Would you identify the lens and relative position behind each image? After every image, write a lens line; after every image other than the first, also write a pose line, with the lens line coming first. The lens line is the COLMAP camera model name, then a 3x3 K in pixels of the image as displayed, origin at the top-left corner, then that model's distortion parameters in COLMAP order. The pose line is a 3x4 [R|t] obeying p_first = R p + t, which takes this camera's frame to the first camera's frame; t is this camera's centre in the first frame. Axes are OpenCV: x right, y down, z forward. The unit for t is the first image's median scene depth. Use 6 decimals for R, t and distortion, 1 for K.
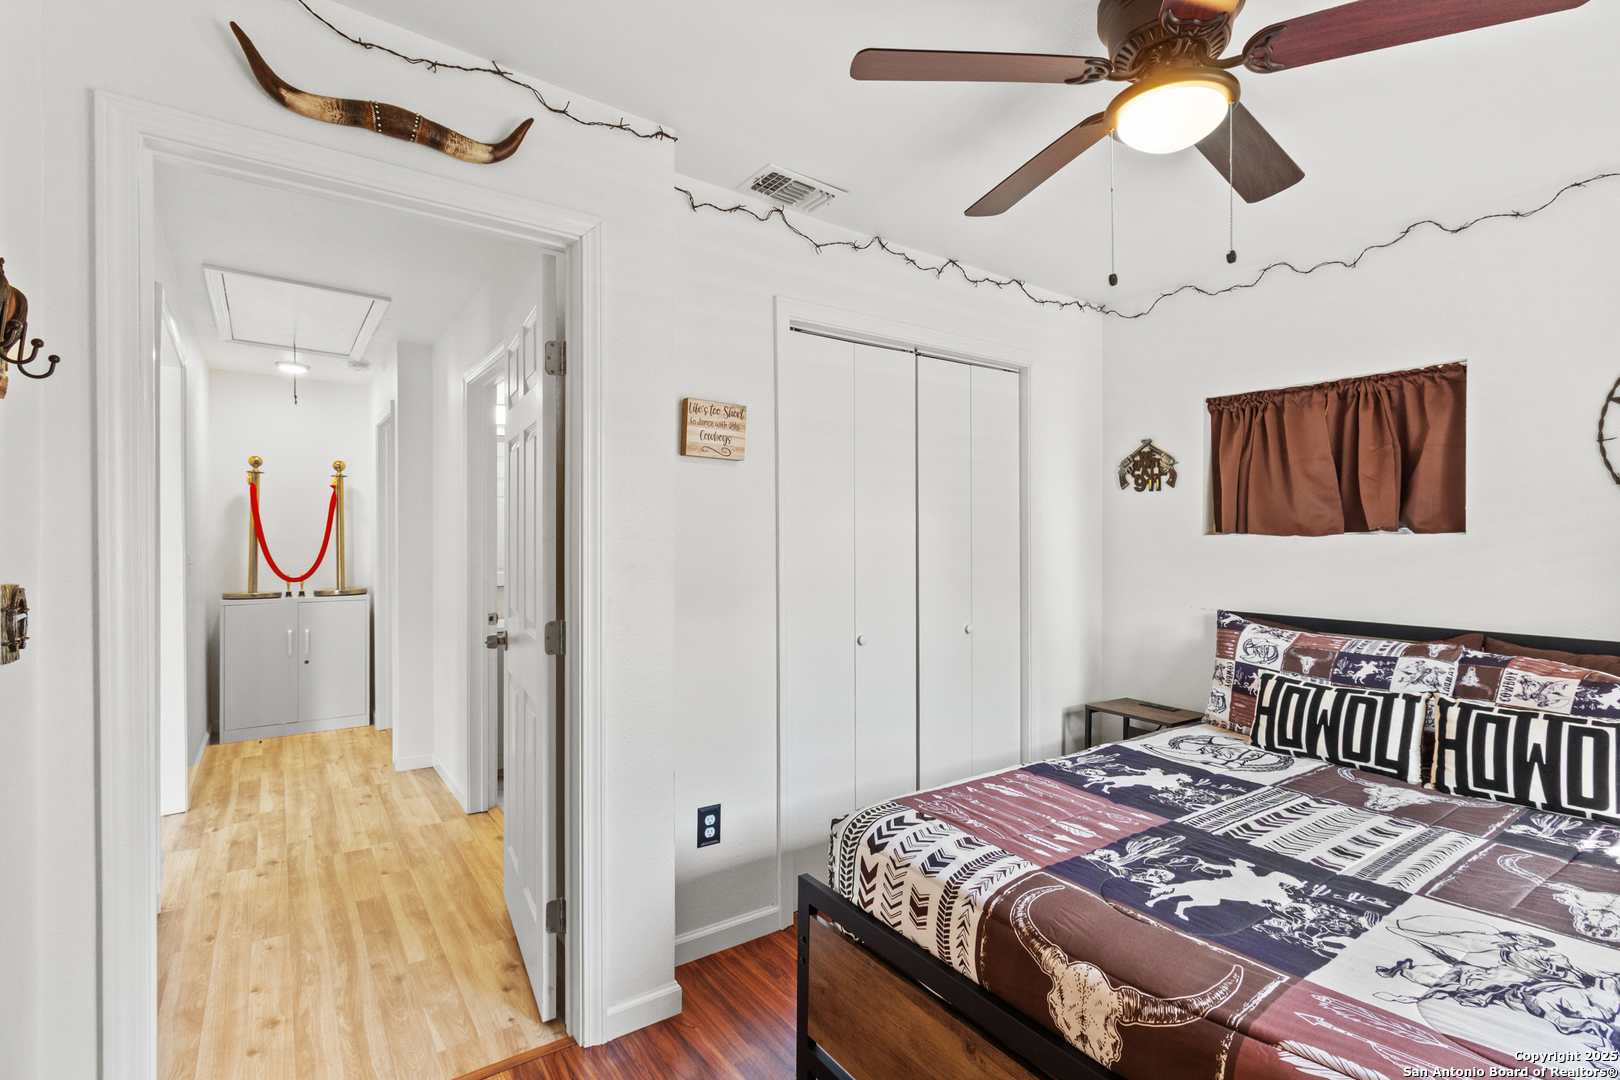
lens RADIAL K [[746.8, 0, 816.6], [0, 746.8, 542.5], [0, 0, 1]] dist [0.003779, -0.000822]
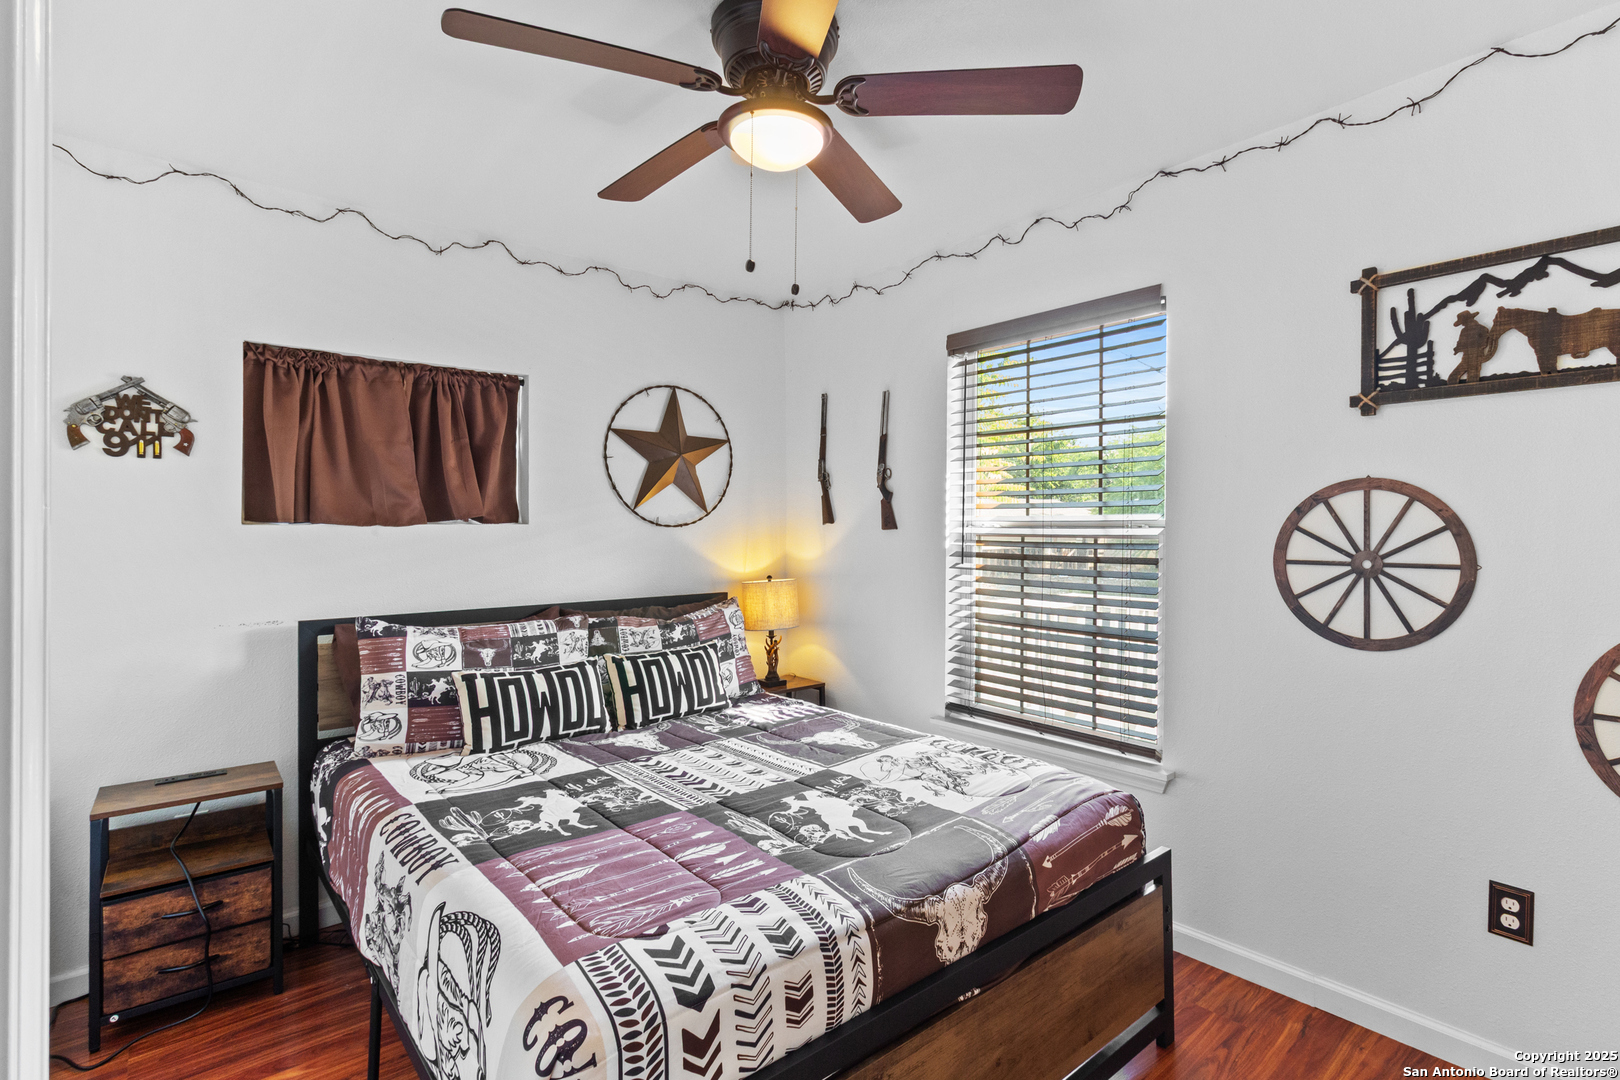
lens RADIAL K [[816.8, 0, 818.5], [0, 816.8, 531.2], [0, 0, 1]] dist [0.000567, -0.000178]
pose [[-0.109149, -0.007078, 0.994000, -0.535326], [0.010139, 0.999915, 0.008234, -0.007091], [-0.993974, 0.010977, -0.109068, 0.802513]]
